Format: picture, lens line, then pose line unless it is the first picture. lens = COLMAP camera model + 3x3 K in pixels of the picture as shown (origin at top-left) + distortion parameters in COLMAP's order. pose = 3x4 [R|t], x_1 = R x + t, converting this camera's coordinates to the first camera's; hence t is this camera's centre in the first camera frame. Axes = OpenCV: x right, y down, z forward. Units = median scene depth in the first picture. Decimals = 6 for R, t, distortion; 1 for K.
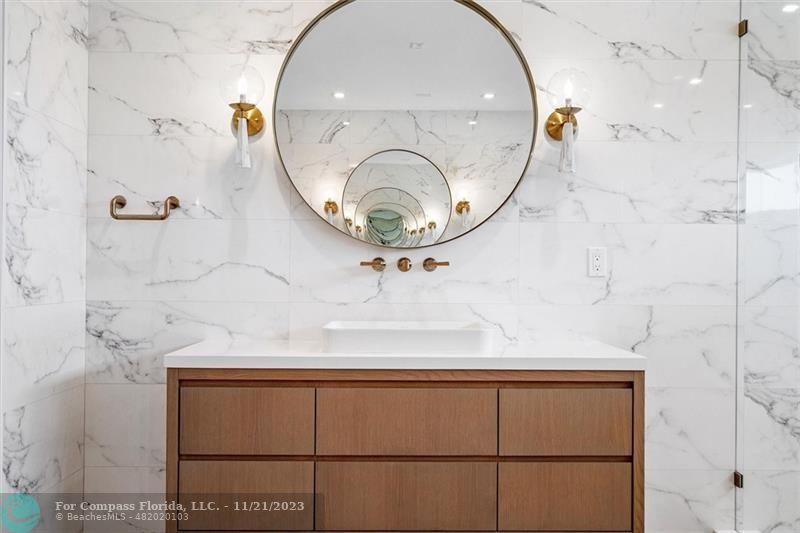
lens RADIAL K [[836.4, 0, 399.8], [0, 836.4, 261.8], [0, 0, 1]] dist [-0.002455, 0.000000]
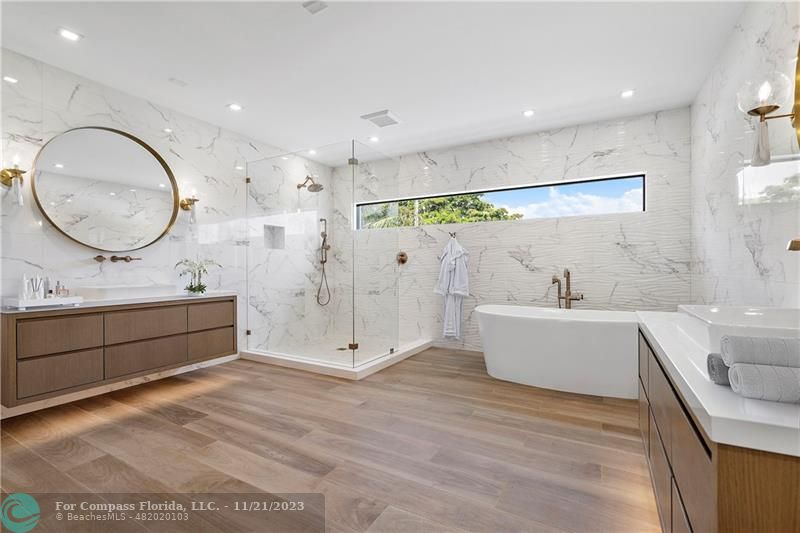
lens RADIAL K [[365.2, 0, 399.3], [0, 365.2, 267.0], [0, 0, 1]] dist [0.000269, 0.000112]
pose [[0.505362, -0.008761, 0.862863, -0.439897], [0.002080, 0.999958, 0.008935, 0.017069], [-0.862905, -0.002720, 0.505359, -0.117601]]
